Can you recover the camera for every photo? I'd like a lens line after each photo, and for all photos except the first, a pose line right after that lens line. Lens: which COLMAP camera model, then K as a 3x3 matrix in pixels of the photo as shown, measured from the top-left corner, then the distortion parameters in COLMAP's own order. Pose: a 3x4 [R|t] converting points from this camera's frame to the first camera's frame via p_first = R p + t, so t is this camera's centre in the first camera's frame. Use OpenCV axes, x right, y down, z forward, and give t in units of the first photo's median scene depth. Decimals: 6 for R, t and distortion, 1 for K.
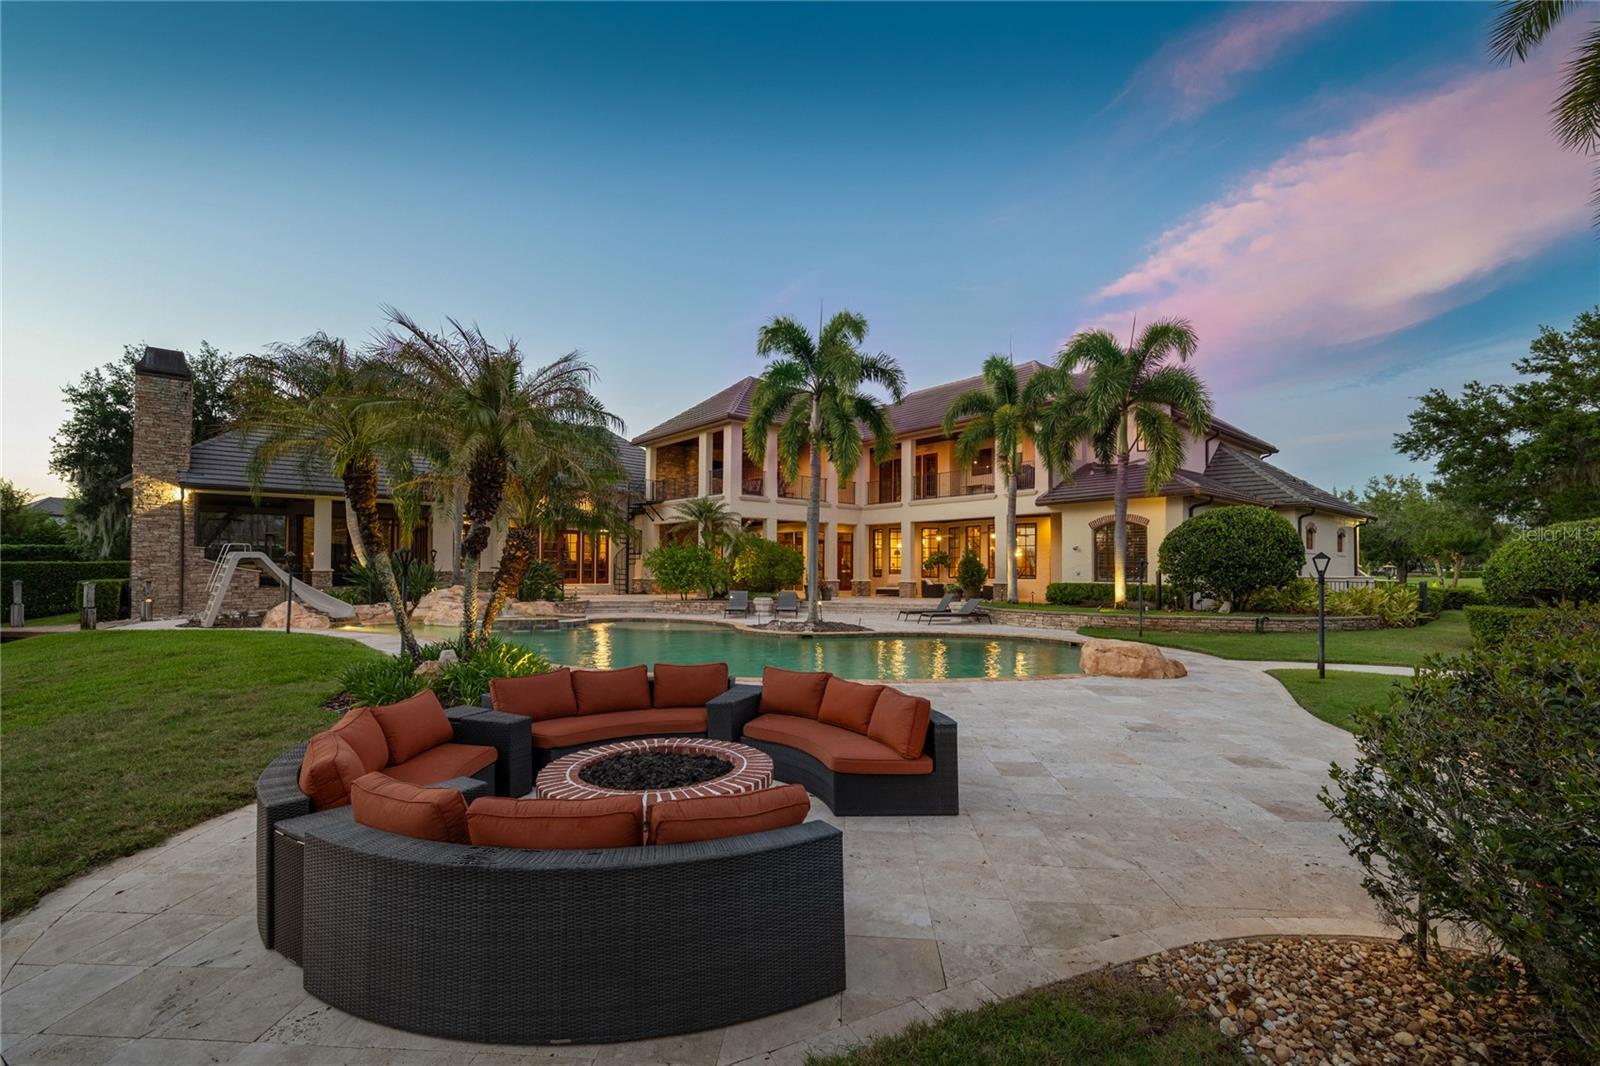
lens RADIAL K [[690.0, 0, 800.2], [0, 690.0, 545.9], [0, 0, 1]] dist [-0.002941, -0.000220]
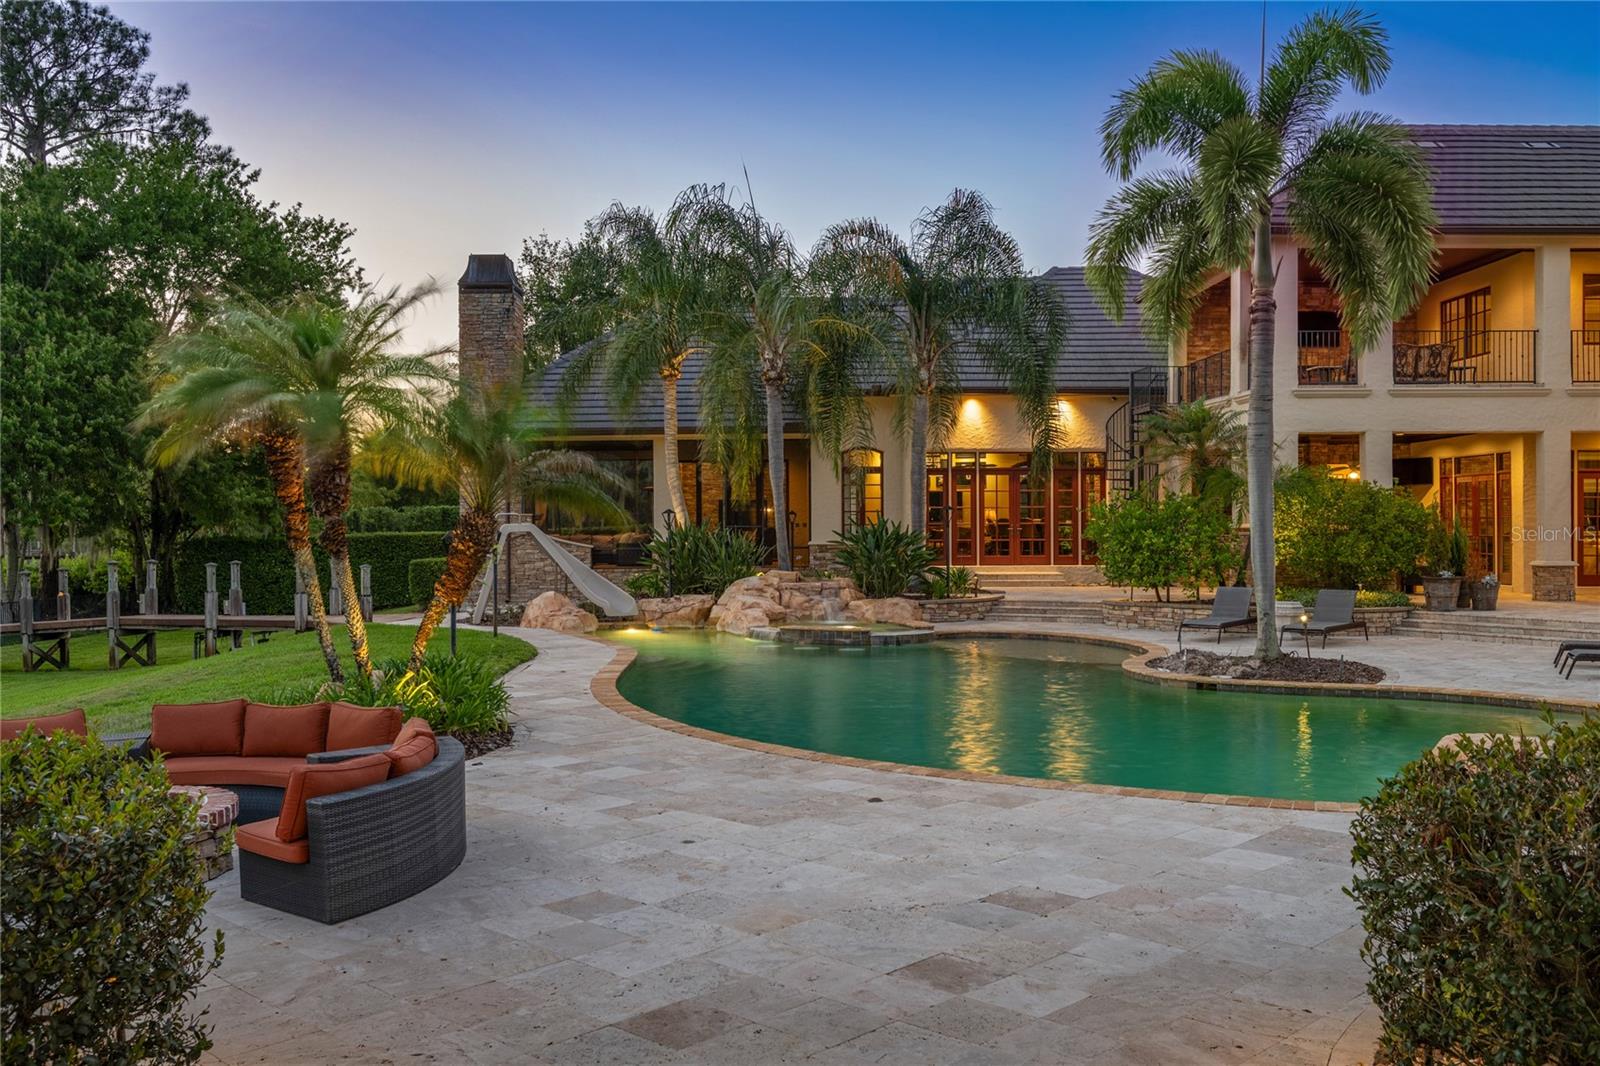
lens RADIAL K [[1386.8, 0, 799.9], [0, 1386.8, 533.4], [0, 0, 1]] dist [0.006820, 0.003561]
pose [[0.766823, -0.004697, -0.641842, 0.334249], [0.031487, 0.999045, 0.030308, -0.014707], [0.641086, -0.043451, 0.766238, 0.036334]]
